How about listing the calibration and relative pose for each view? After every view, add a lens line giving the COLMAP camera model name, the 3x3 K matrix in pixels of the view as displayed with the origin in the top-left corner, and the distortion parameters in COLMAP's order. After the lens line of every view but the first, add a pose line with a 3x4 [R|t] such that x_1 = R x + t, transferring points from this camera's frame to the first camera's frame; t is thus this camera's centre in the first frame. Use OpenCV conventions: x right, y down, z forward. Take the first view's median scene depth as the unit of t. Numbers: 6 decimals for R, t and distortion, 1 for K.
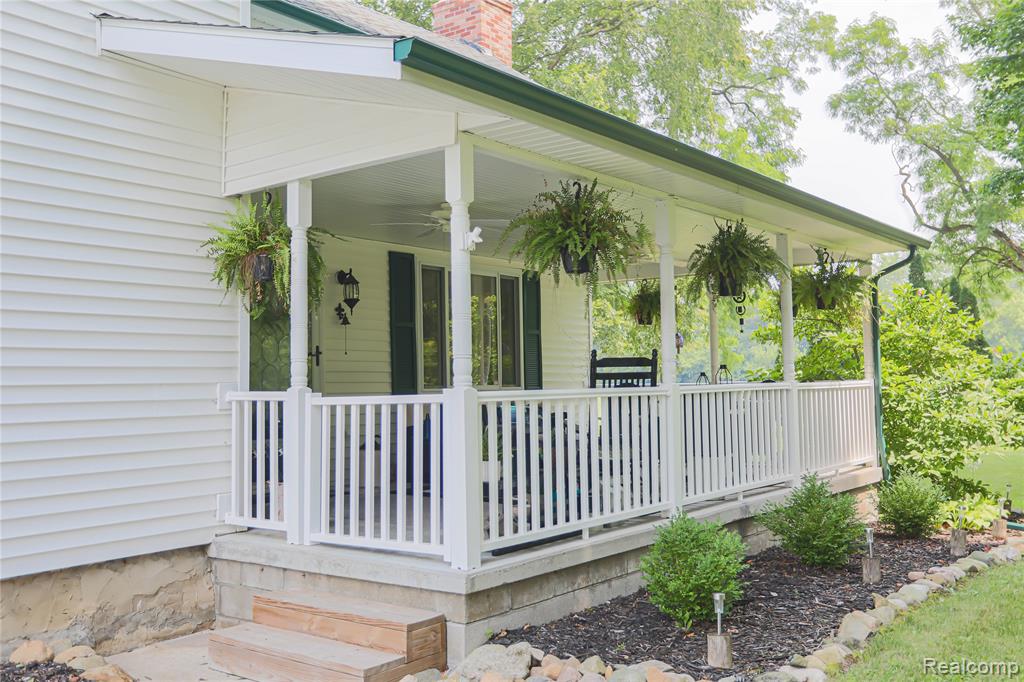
lens RADIAL K [[949.5, 0, 511.1], [0, 949.5, 339.2], [0, 0, 1]] dist [0.000794, 0.000000]
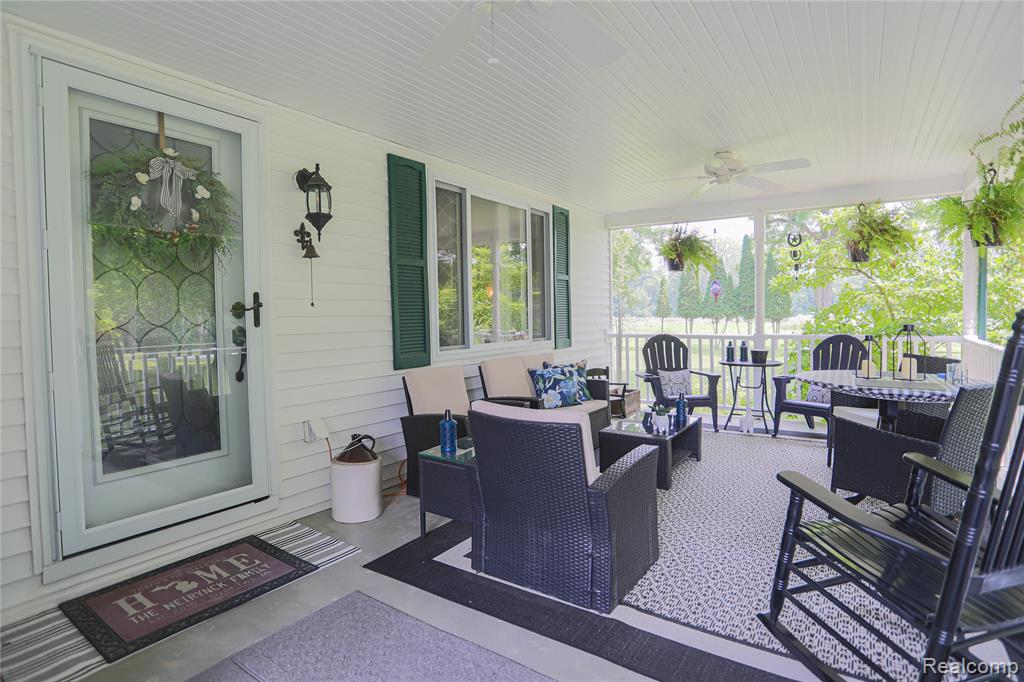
lens RADIAL K [[526.0, 0, 513.1], [0, 526.0, 336.4], [0, 0, 1]] dist [-0.062648, 0.024238]
pose [[0.998795, -0.001631, 0.049041, -0.057887], [-0.002659, 0.996180, 0.087282, 0.005238], [-0.048996, -0.087307, 0.994976, 0.620845]]
